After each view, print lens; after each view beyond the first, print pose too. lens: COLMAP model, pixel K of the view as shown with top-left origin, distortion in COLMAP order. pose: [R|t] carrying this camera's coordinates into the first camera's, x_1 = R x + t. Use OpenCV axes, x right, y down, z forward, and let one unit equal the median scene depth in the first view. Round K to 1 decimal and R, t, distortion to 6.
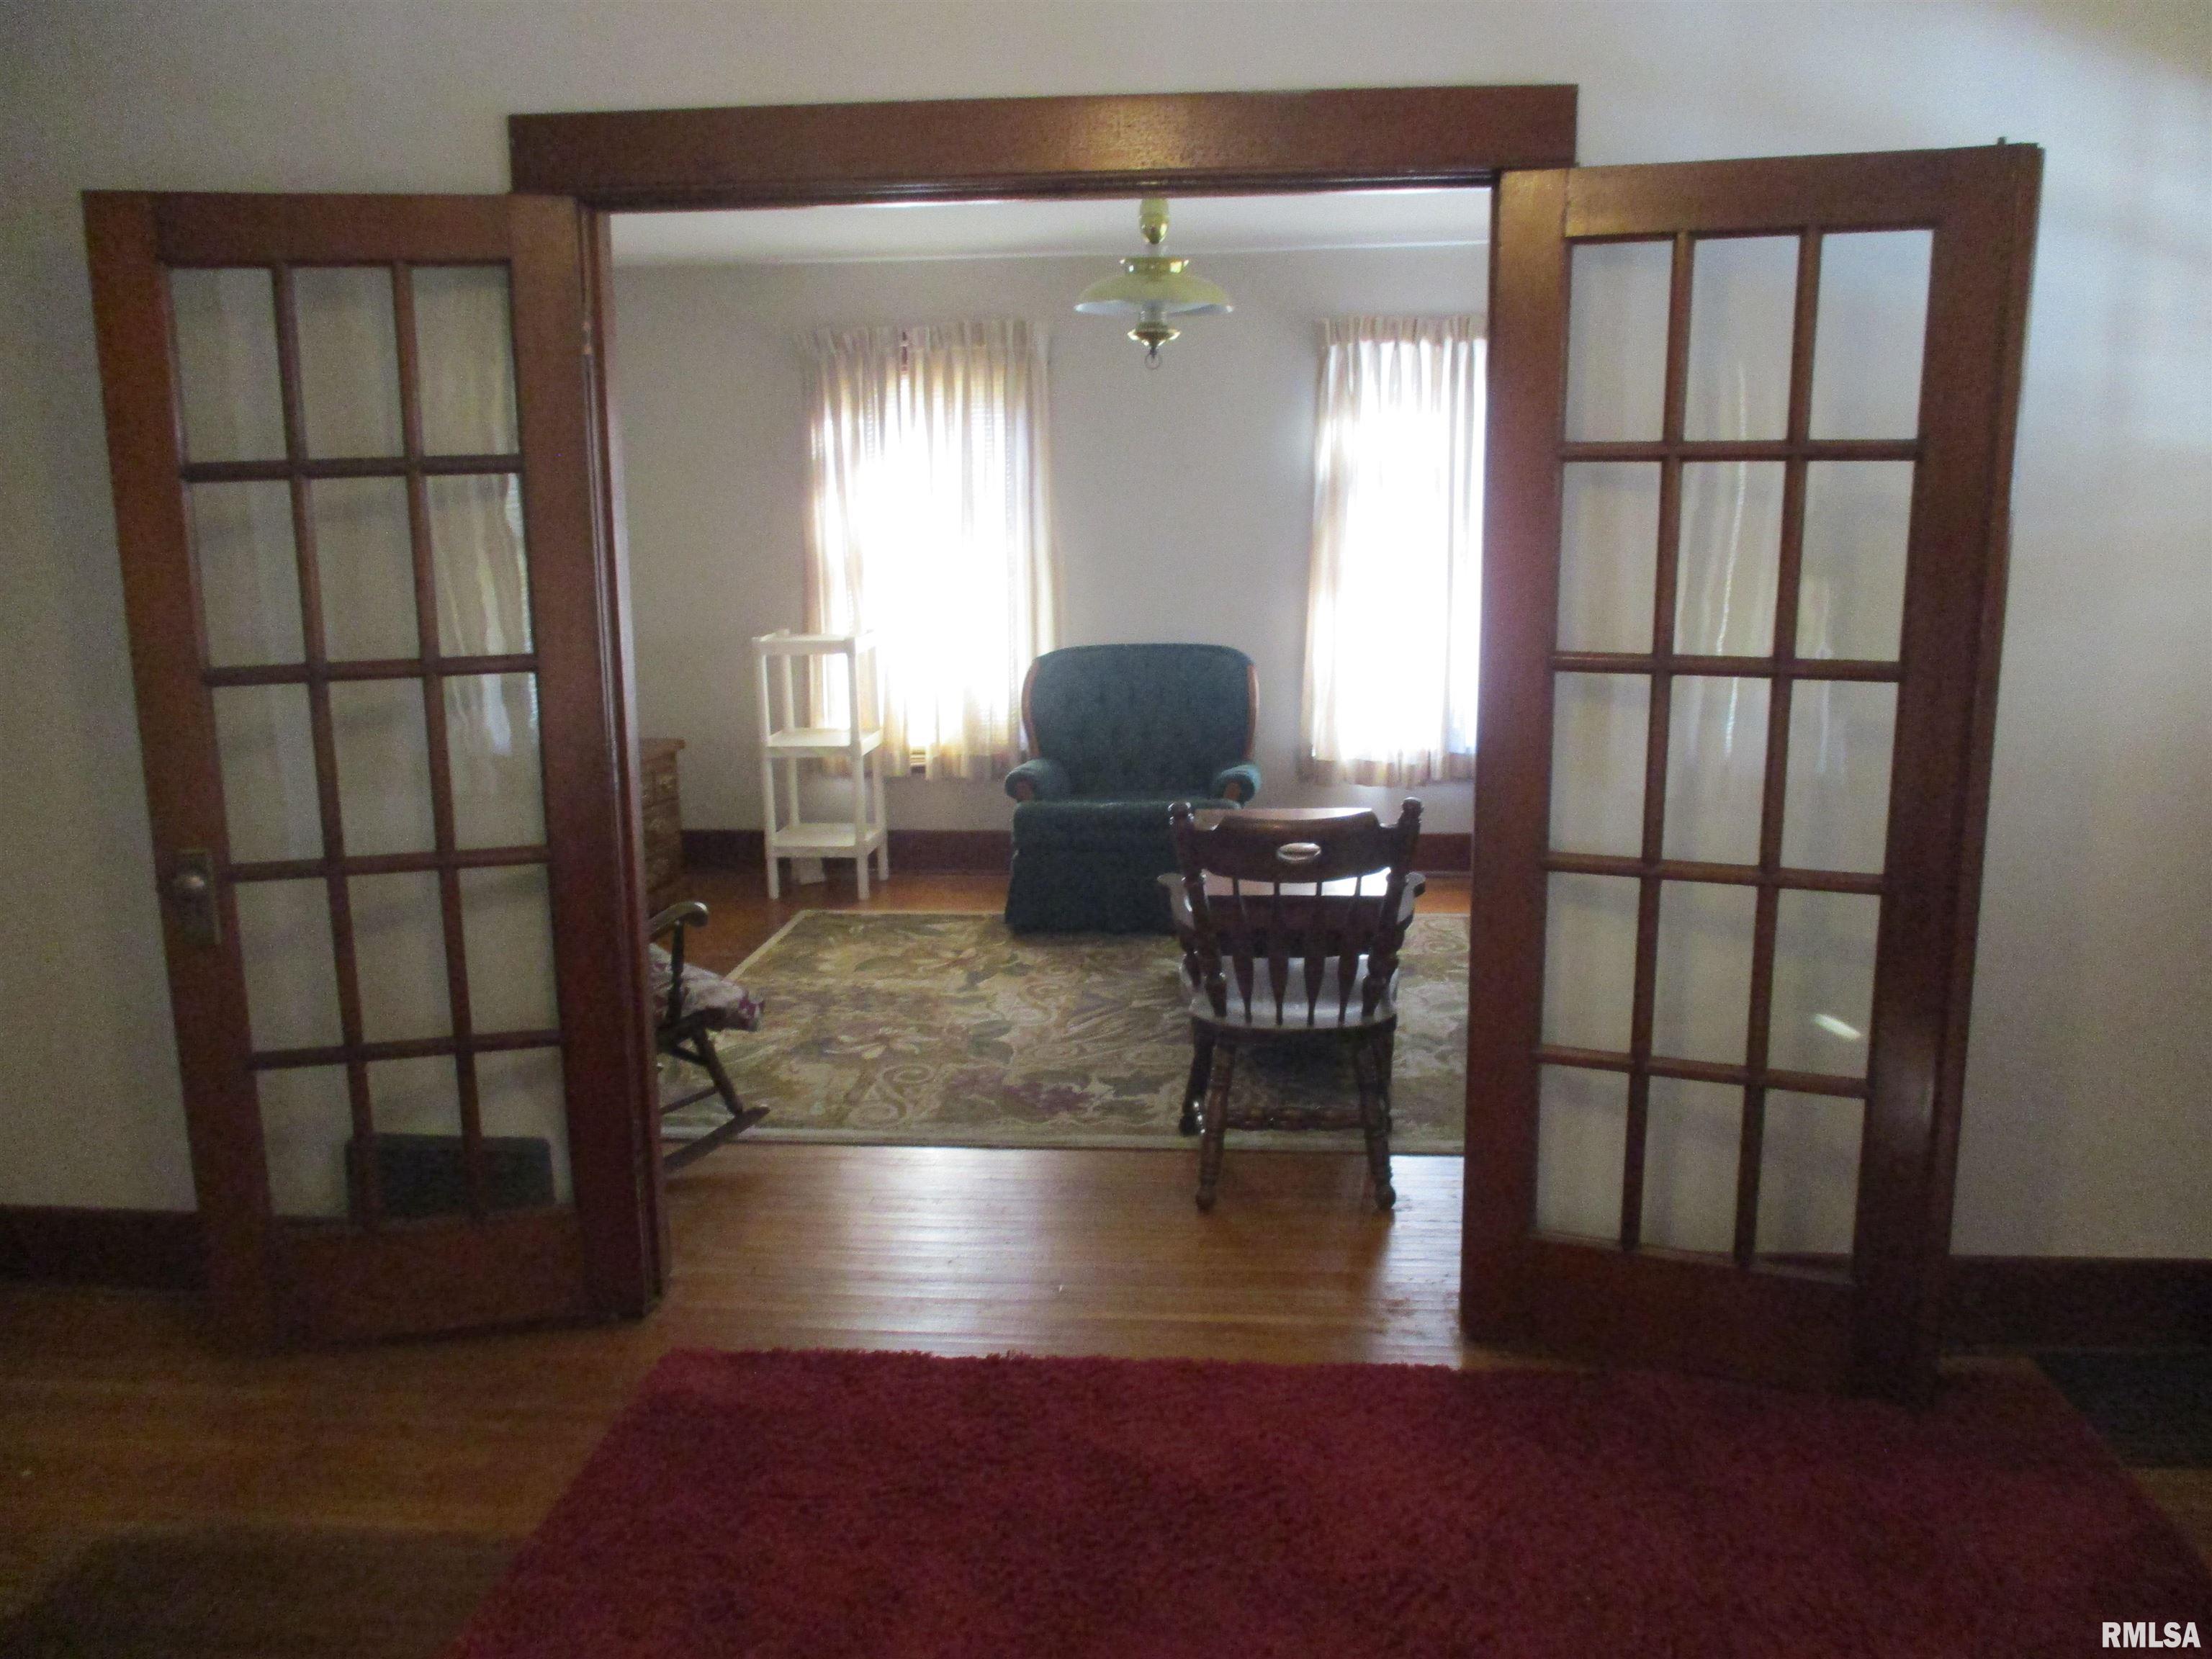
lens RADIAL K [[1818.1, 0, 1107.0], [0, 1818.1, 835.4], [0, 0, 1]] dist [-0.040183, 0.010043]
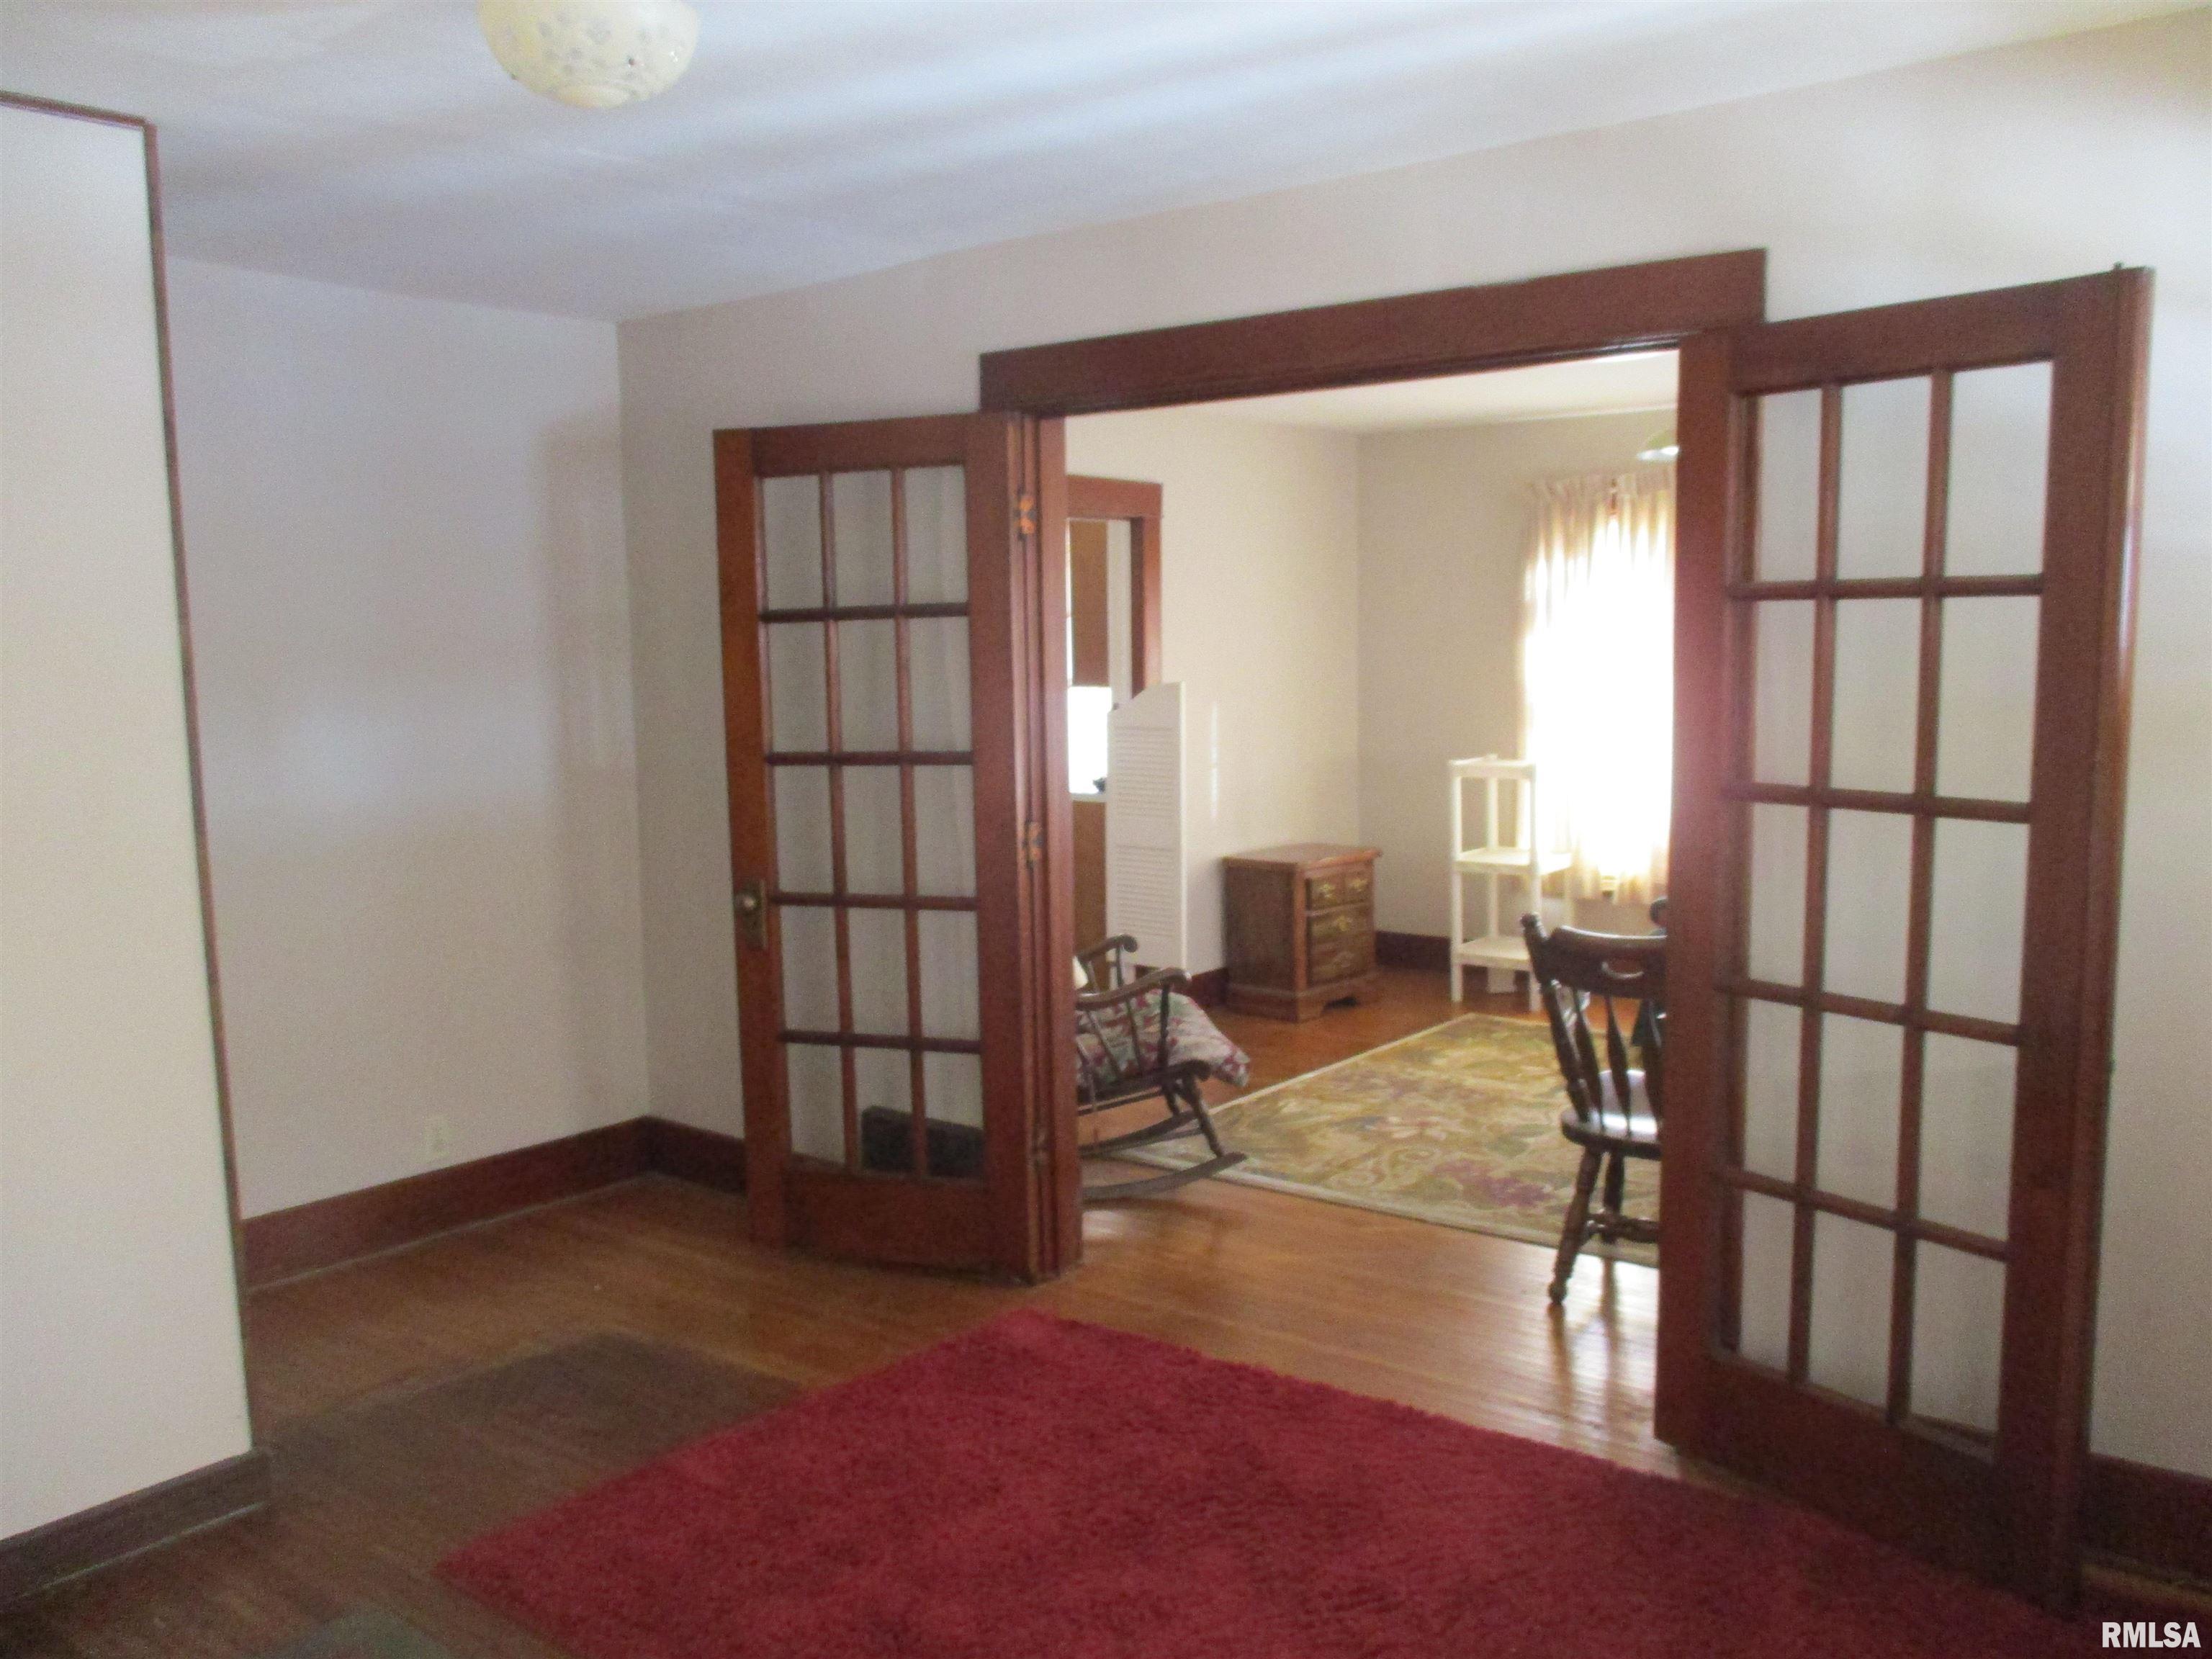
lens RADIAL K [[1818.1, 0, 1118.4], [0, 1818.1, 834.3], [0, 0, 1]] dist [-0.040183, 0.010043]
pose [[0.843203, 0.057854, -0.534474, 0.453404], [-0.097084, 0.994234, -0.045542, 0.009209], [0.528757, 0.090290, 0.843957, -0.053446]]
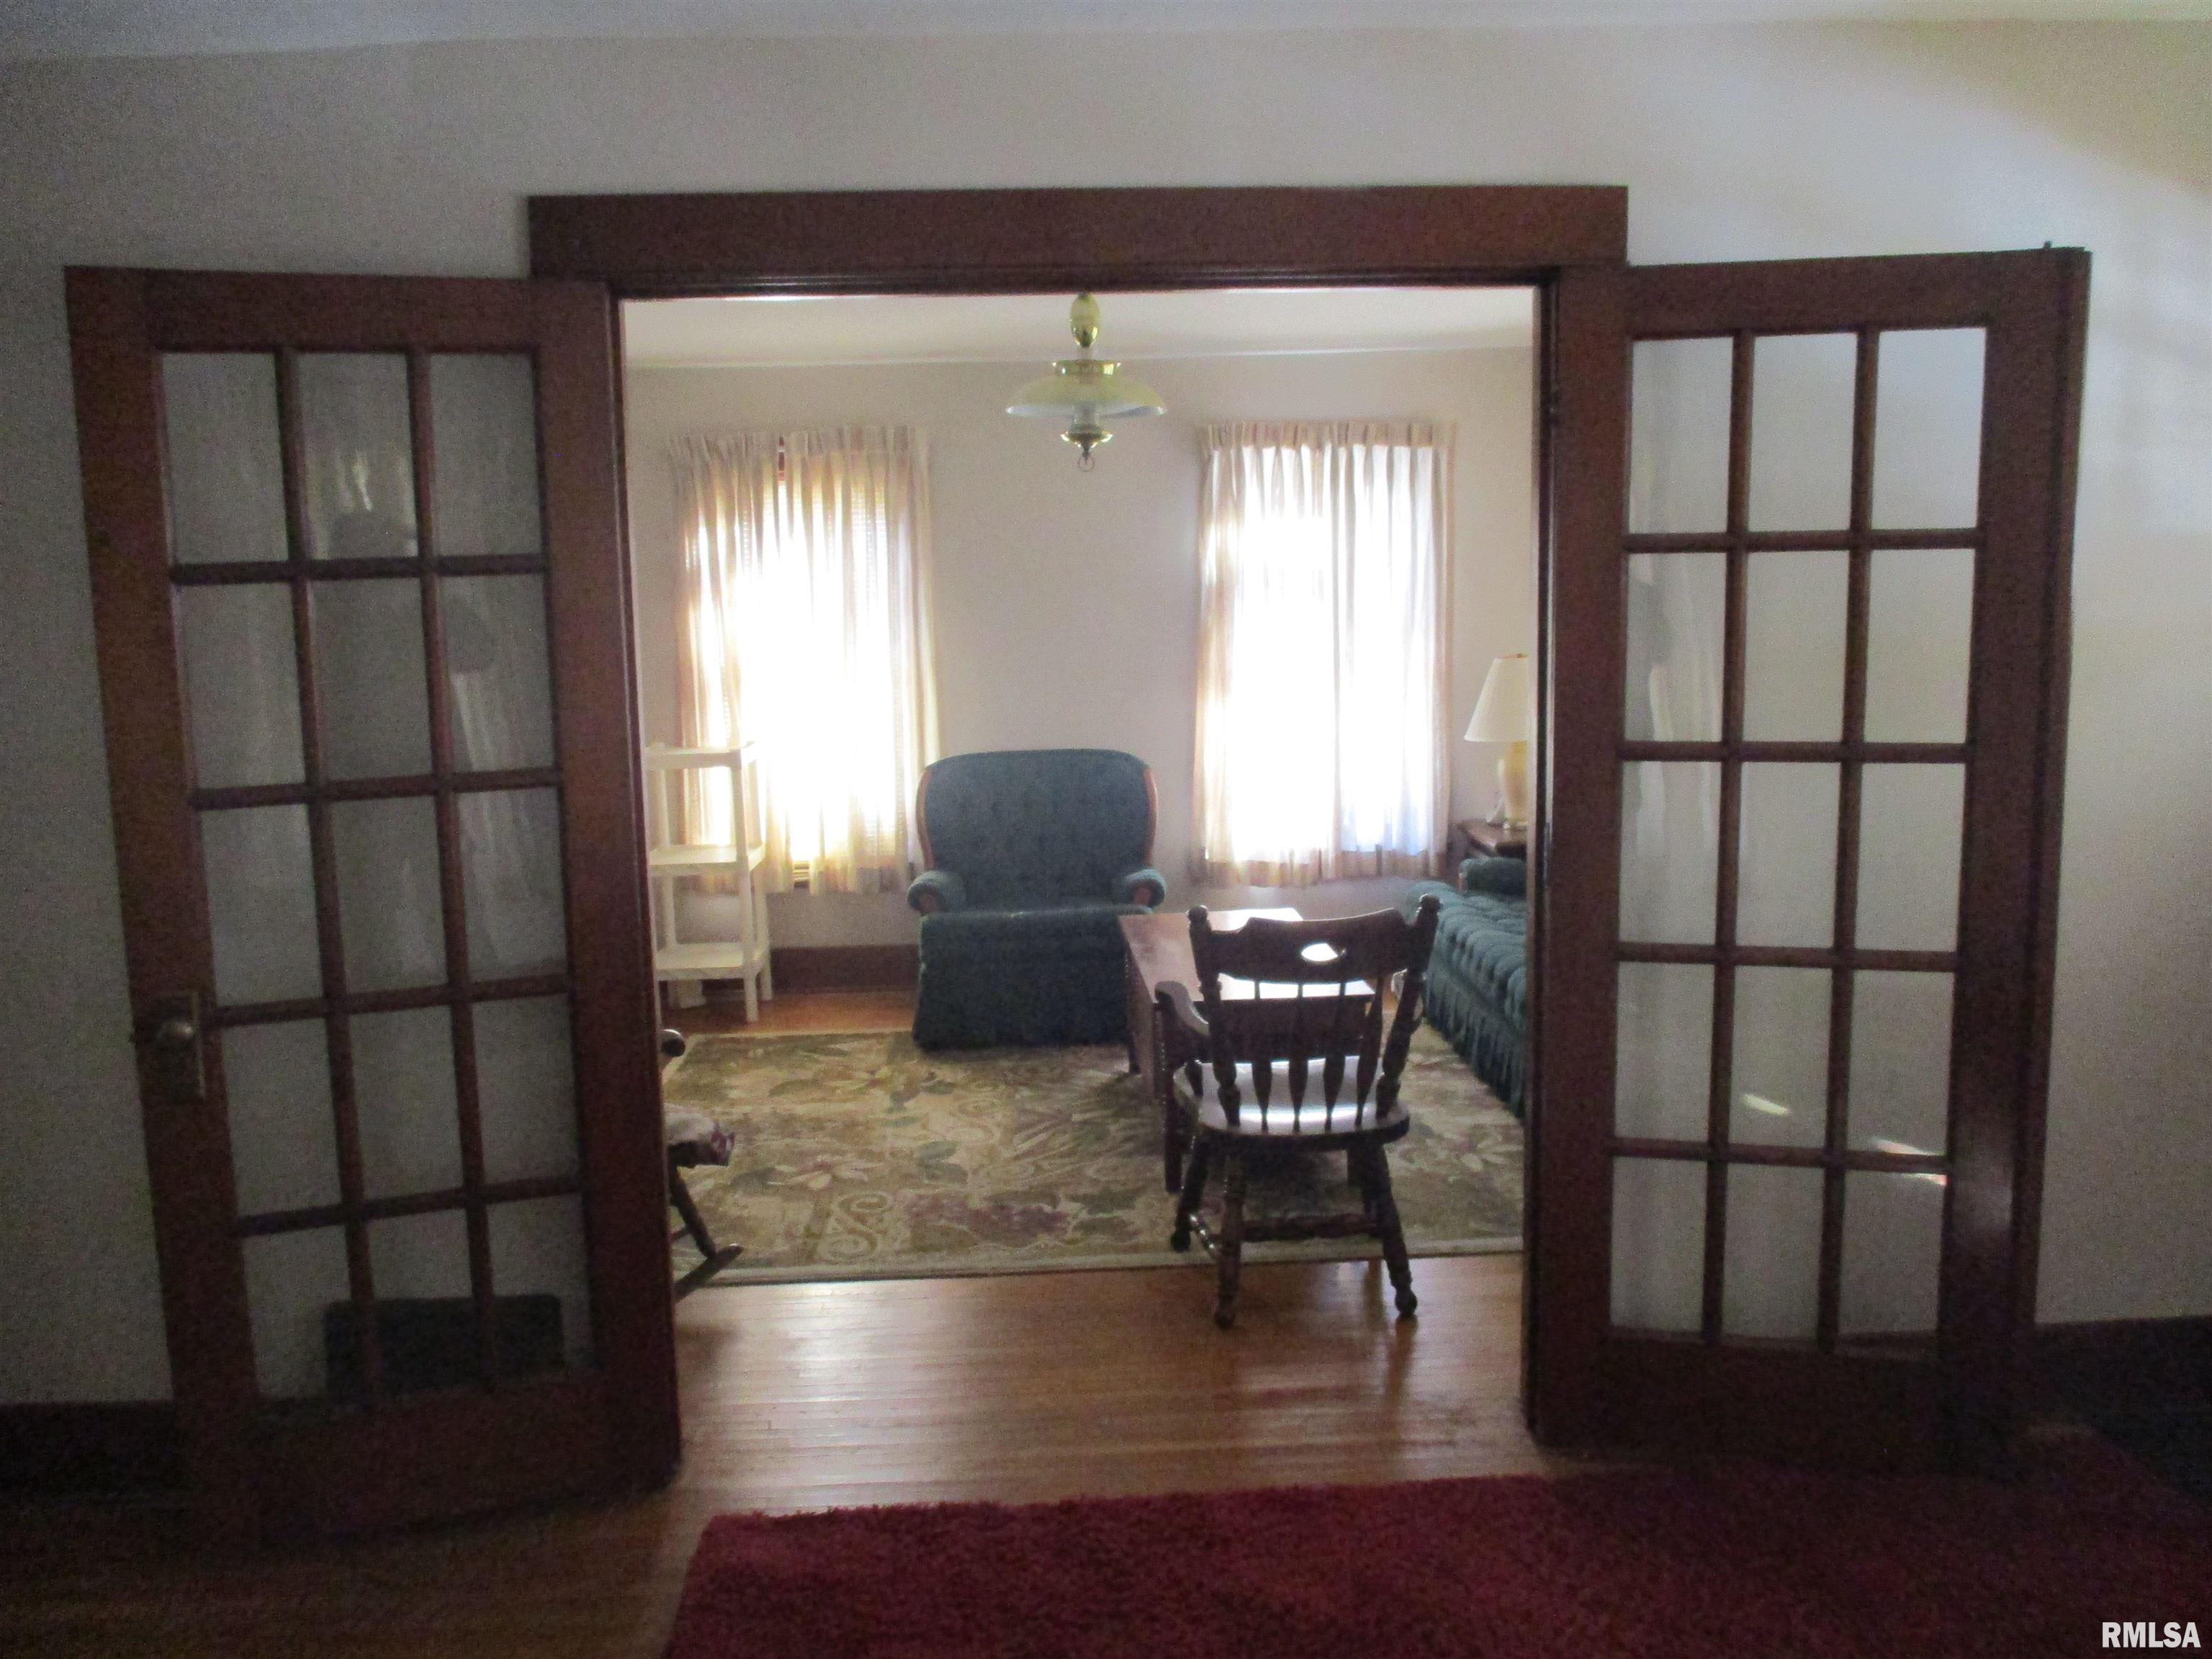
lens RADIAL K [[1818.1, 0, 1107.5], [0, 1818.1, 836.9], [0, 0, 1]] dist [-0.040183, 0.010043]
pose [[0.990675, -0.027279, 0.133487, -0.151667], [0.035179, 0.997744, -0.057181, -0.001444], [-0.131626, 0.061344, 0.989400, 0.045254]]
